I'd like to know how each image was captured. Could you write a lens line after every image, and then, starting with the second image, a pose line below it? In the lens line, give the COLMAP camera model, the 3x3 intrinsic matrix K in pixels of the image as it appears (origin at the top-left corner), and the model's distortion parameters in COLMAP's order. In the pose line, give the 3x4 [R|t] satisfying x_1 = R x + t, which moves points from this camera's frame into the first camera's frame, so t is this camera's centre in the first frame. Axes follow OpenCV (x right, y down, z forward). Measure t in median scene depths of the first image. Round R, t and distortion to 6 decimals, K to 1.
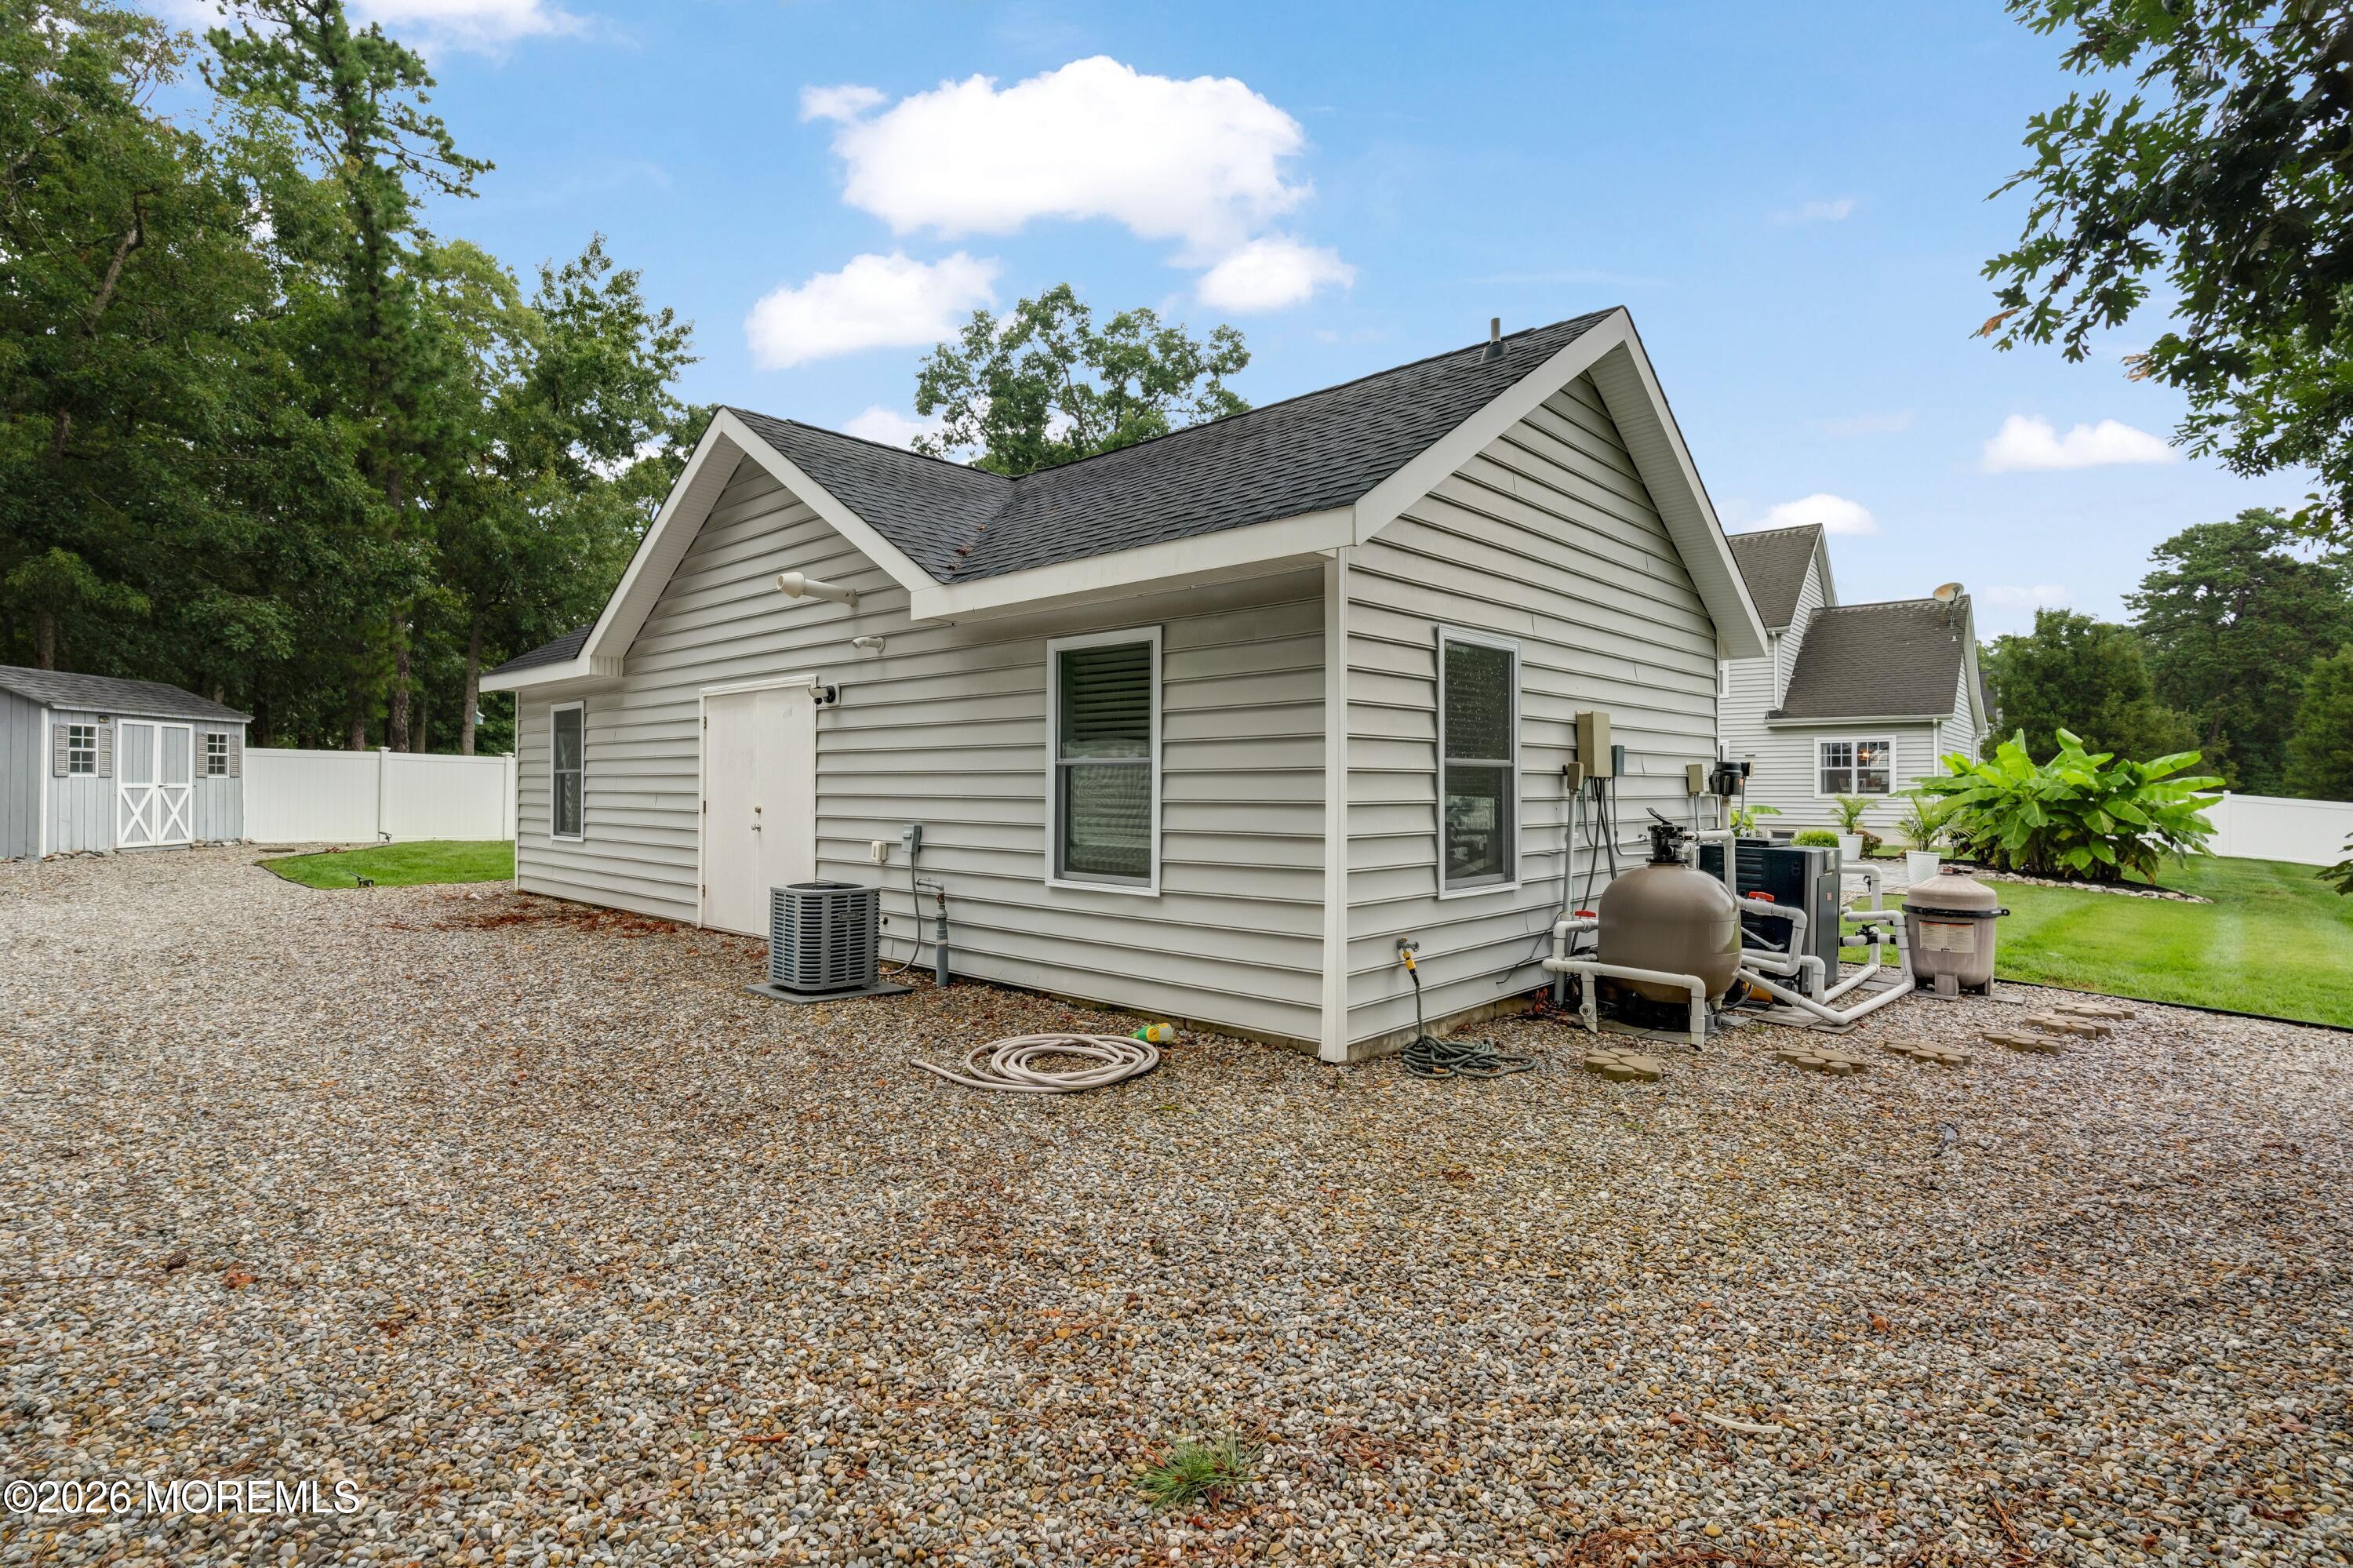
lens RADIAL K [[1108.0, 0, 1176.4], [0, 1108.0, 782.1], [0, 0, 1]] dist [0.000857, 0.000193]
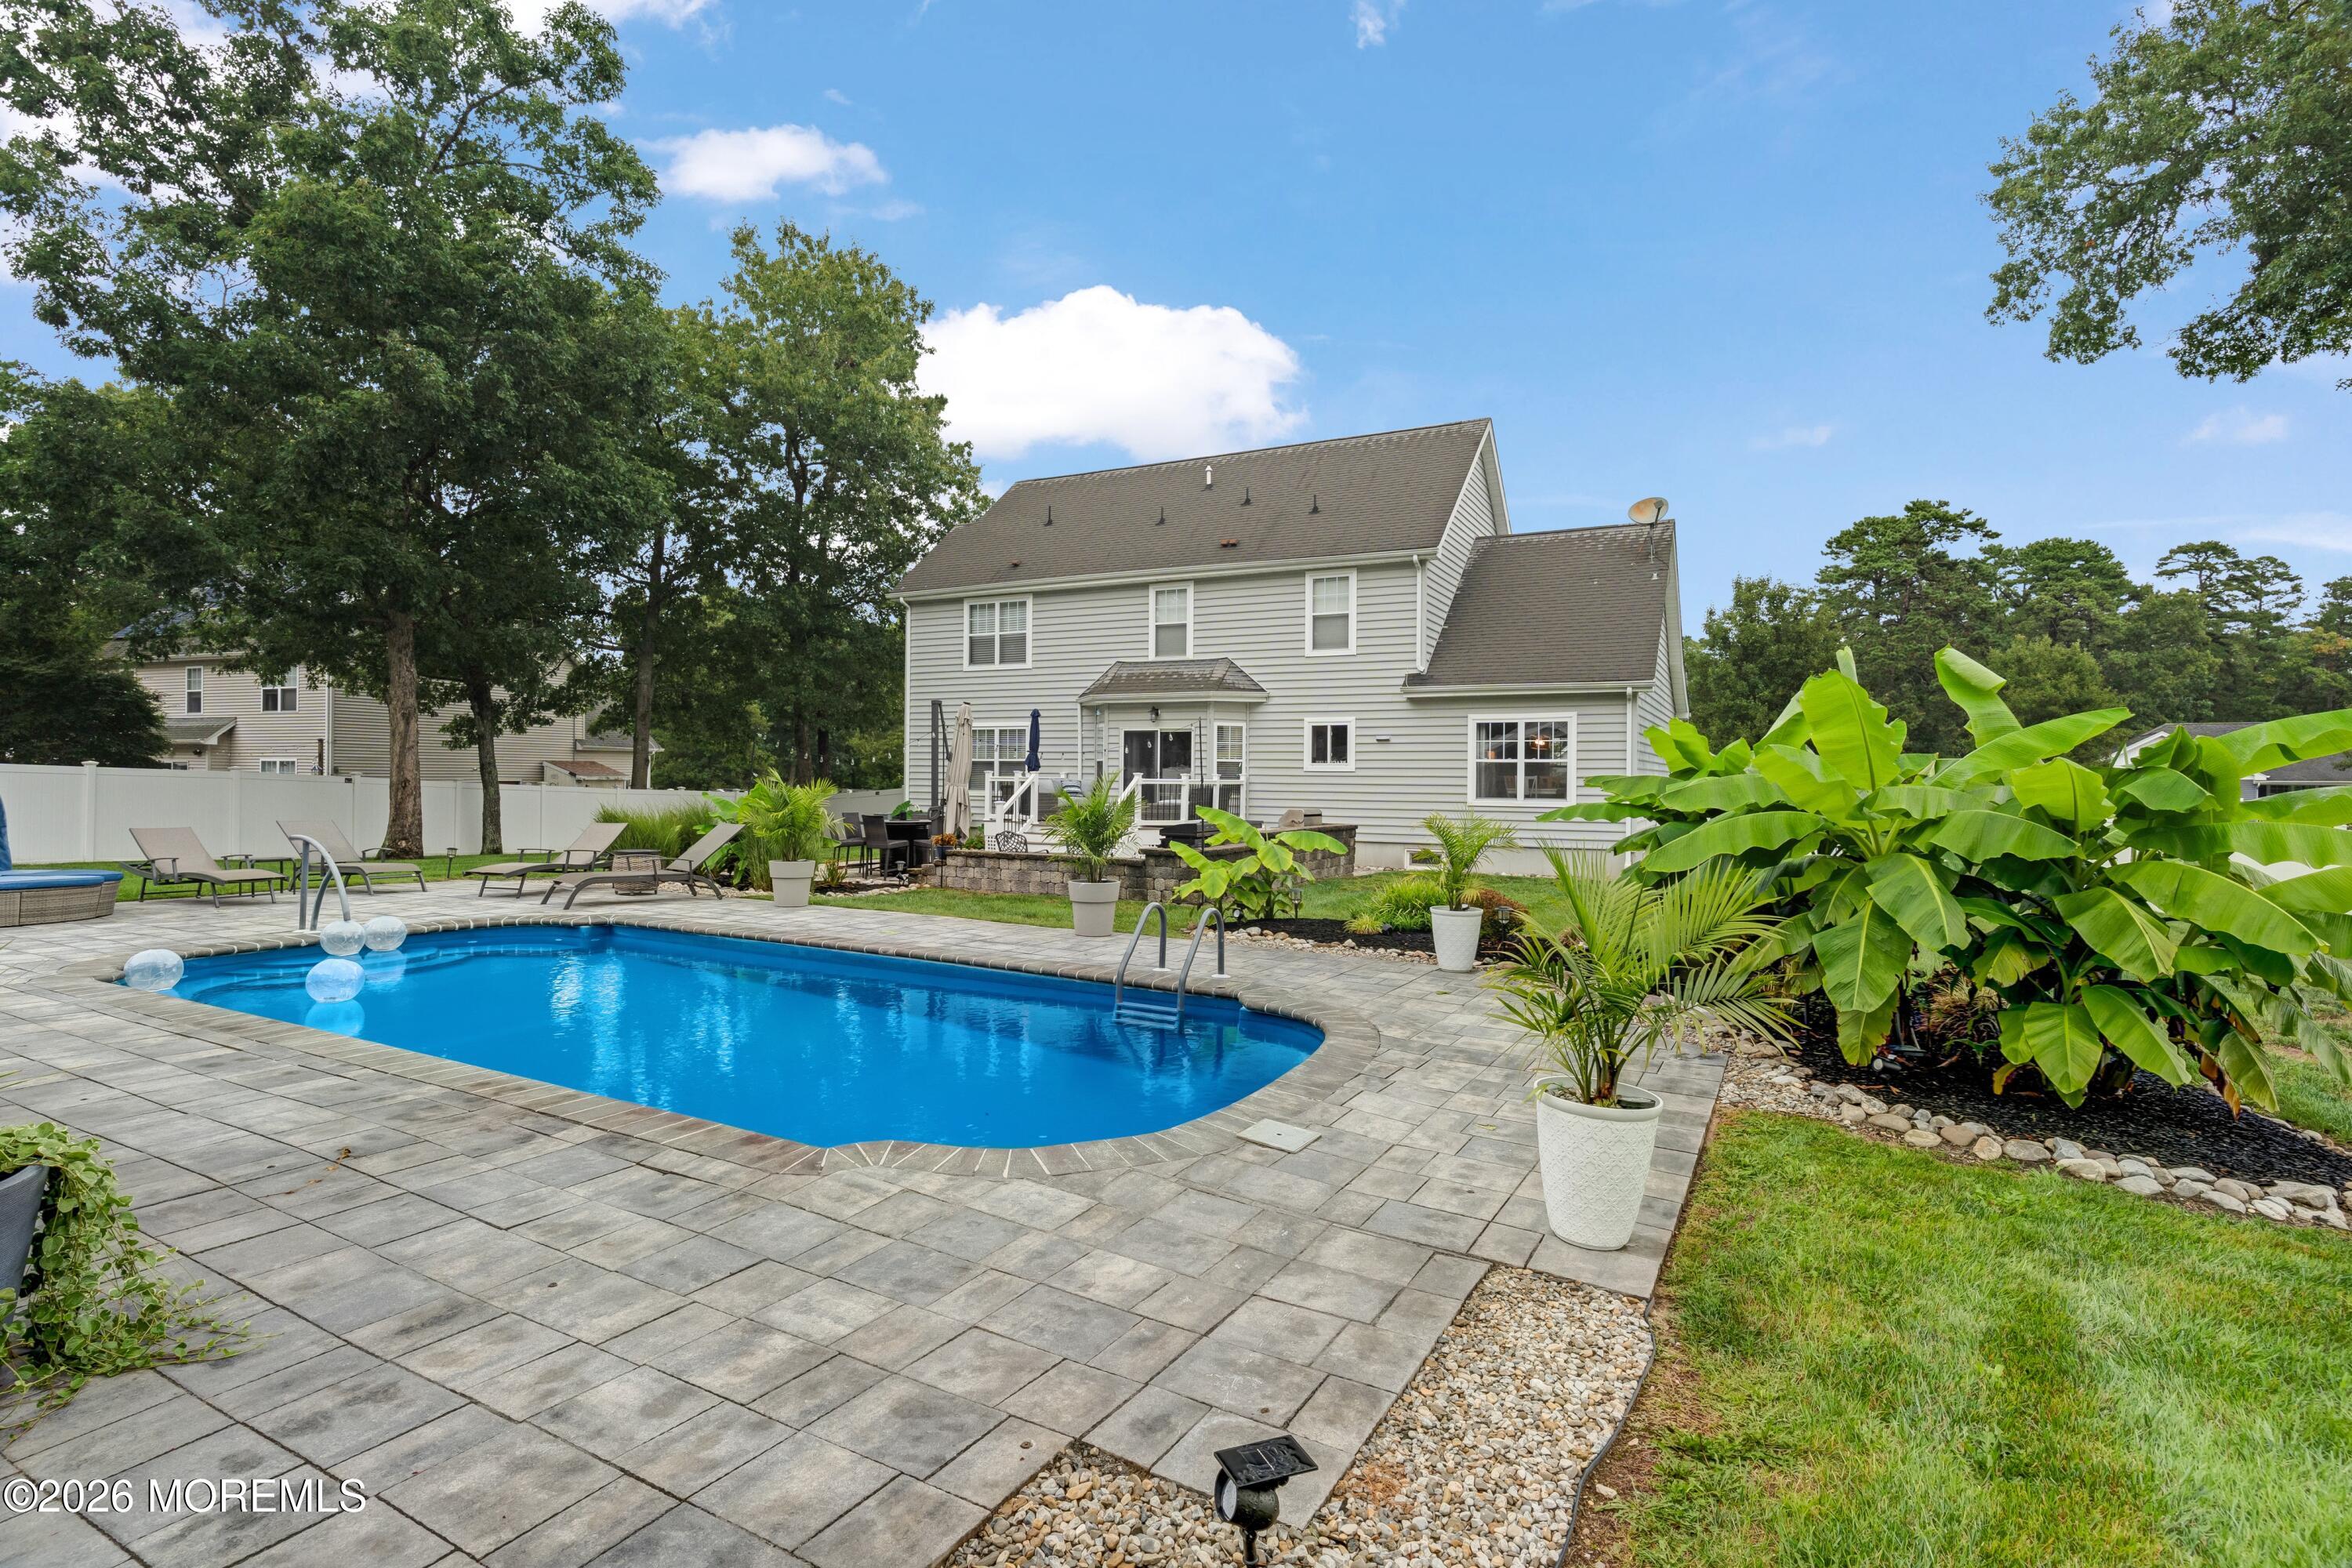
lens RADIAL K [[1131.7, 0, 1165.7], [0, 1131.7, 779.5], [0, 0, 1]] dist [0.000719, 0.000388]
pose [[0.976963, 0.007433, 0.213280, 0.221793], [-0.008579, 0.999953, 0.004451, -0.002009], [-0.213237, -0.006179, 0.976981, 0.326697]]
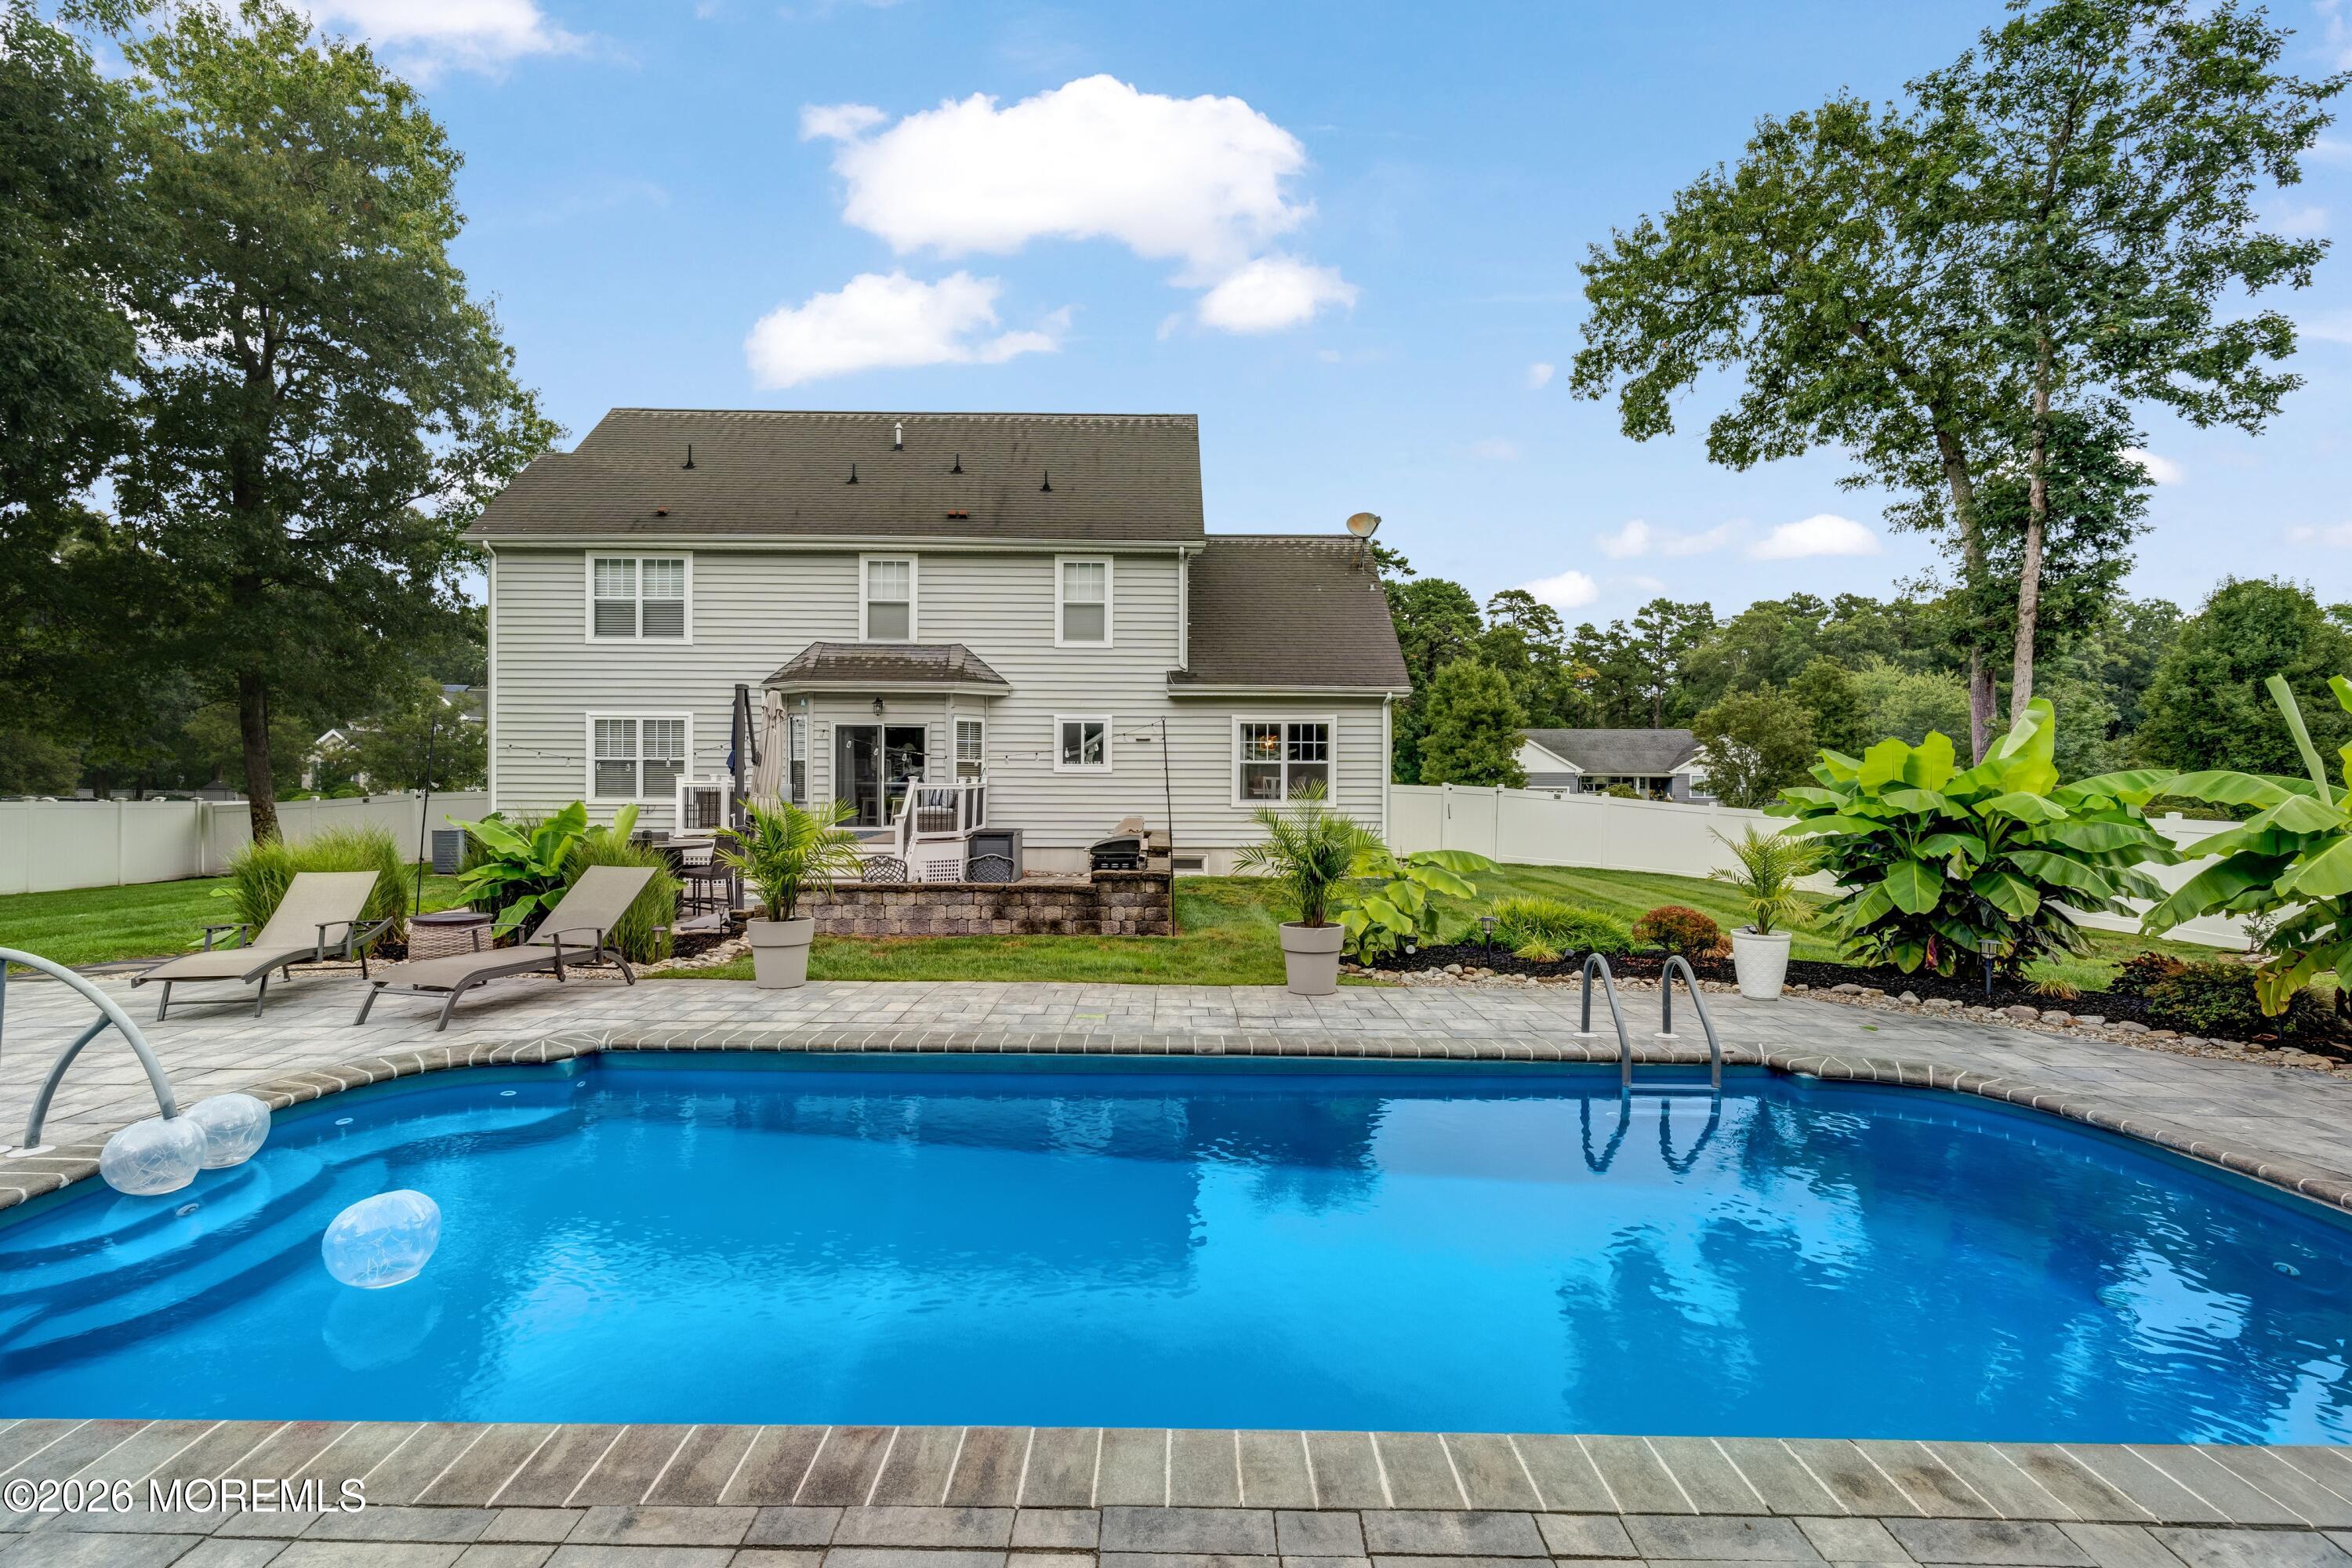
lens RADIAL K [[1131.7, 0, 1165.7], [0, 1131.7, 779.5], [0, 0, 1]] dist [0.000719, 0.000388]
pose [[0.758787, -0.000438, 0.651339, 0.095726], [-0.005594, 0.999959, 0.007189, -0.005505], [-0.651315, -0.009098, 0.758753, 0.455070]]
